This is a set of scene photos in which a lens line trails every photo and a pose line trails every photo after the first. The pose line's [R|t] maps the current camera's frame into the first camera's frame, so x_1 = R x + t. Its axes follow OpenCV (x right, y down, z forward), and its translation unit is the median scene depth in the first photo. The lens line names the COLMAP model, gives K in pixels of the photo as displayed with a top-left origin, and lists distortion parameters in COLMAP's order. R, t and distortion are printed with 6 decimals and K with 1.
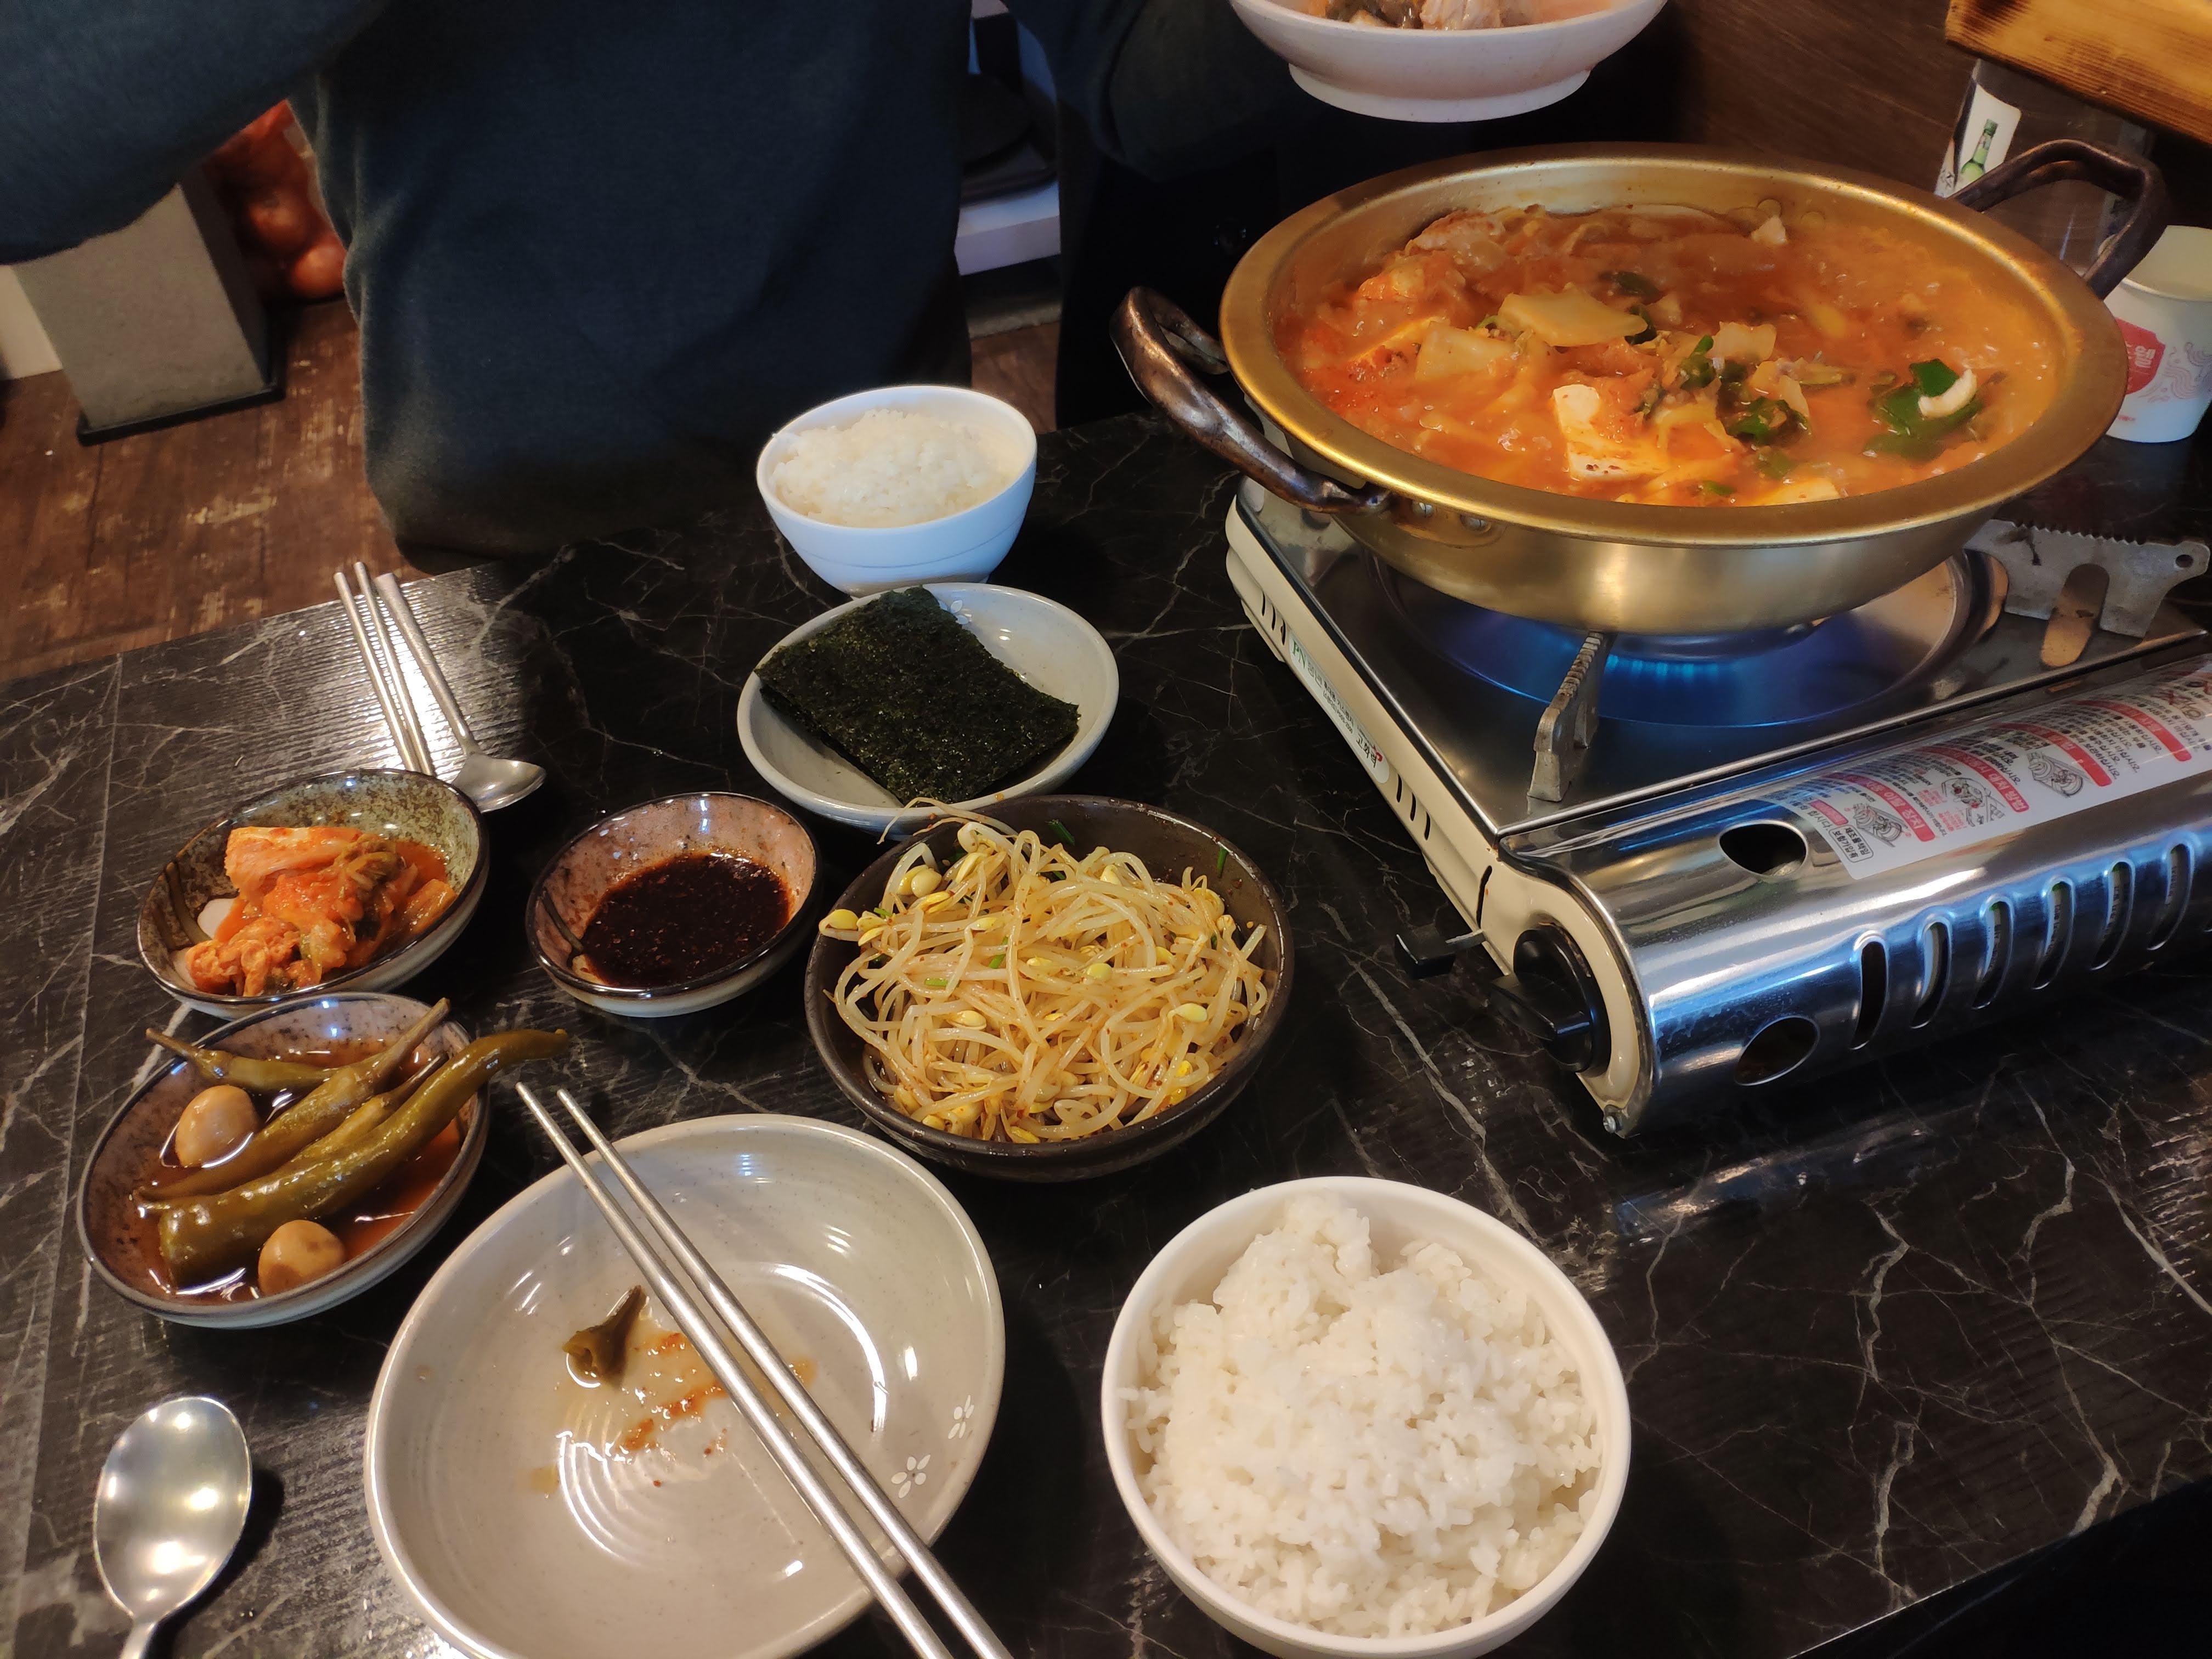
lens RADIAL K [[1701.8, 0, 1106.0], [0, 1701.8, 829.5], [0, 0, 1]] dist [-0.008951, -0.002456]
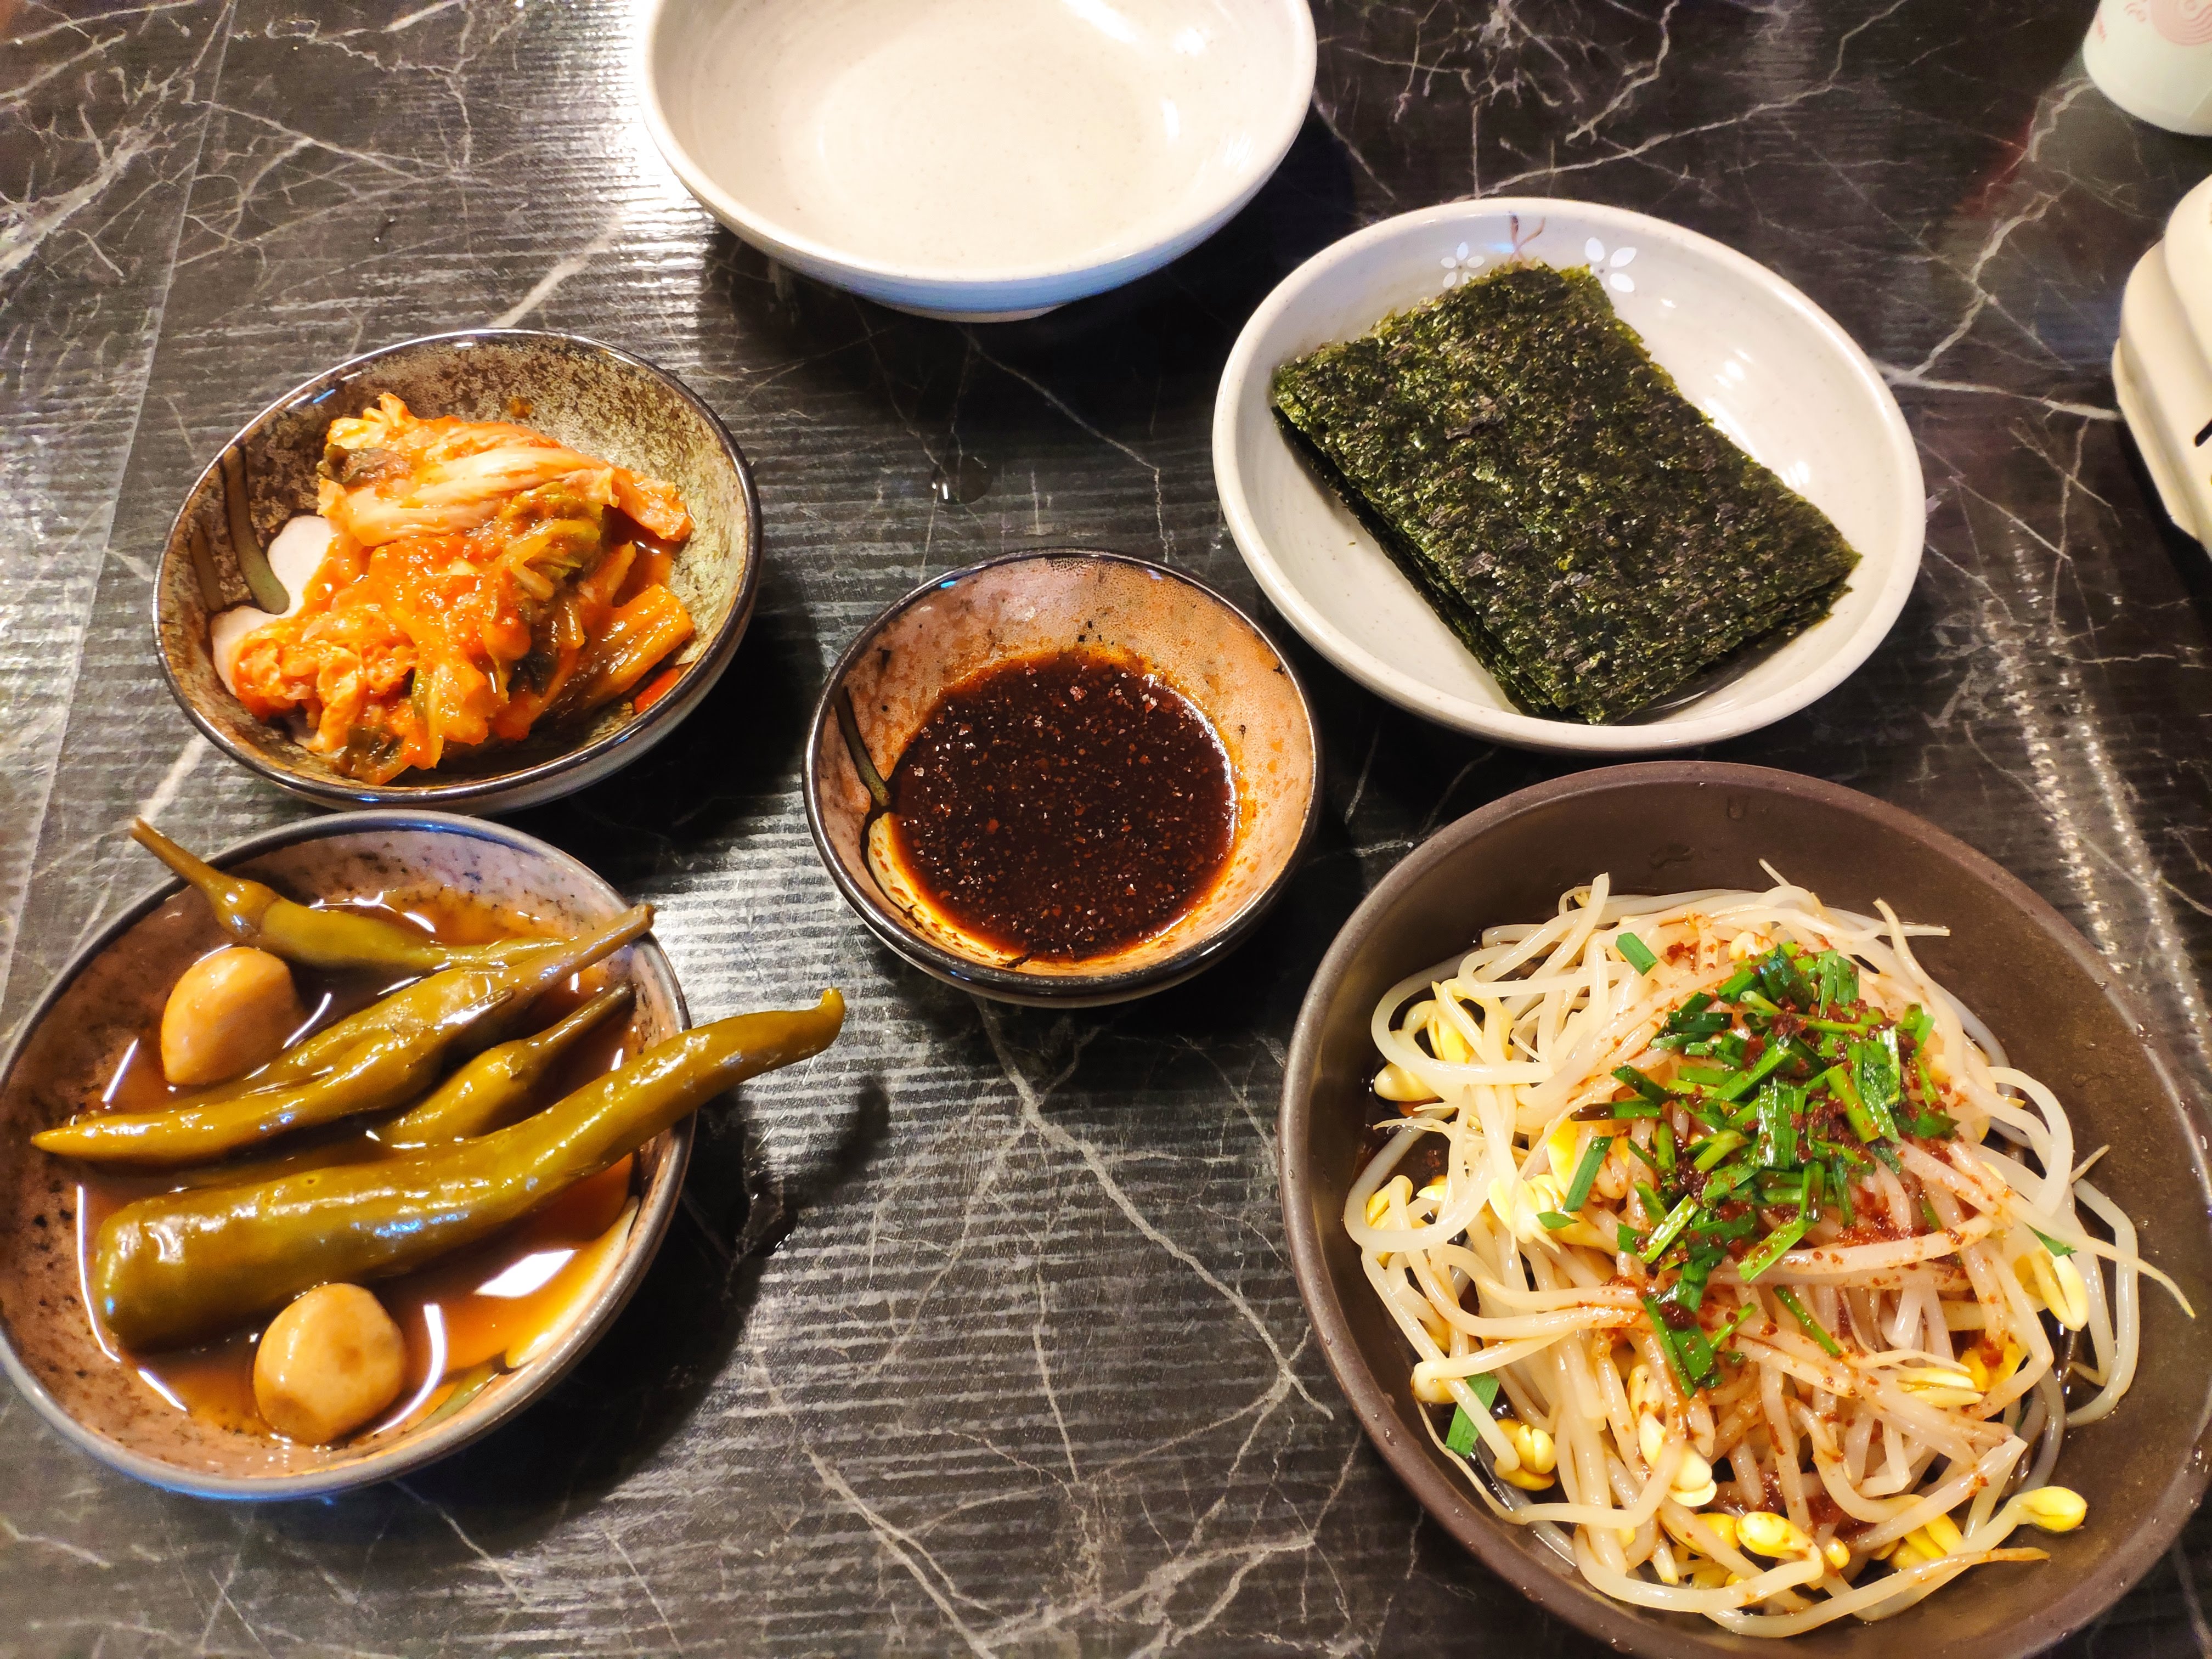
lens RADIAL K [[1701.8, 0, 1106.0], [0, 1701.8, 829.5], [0, 0, 1]] dist [-0.008951, -0.002456]
pose [[0.961769, 0.268444, -0.054210, -0.192458], [-0.235893, 0.912590, 0.333967, -0.121108], [0.139123, -0.308411, 0.941025, 0.444364]]
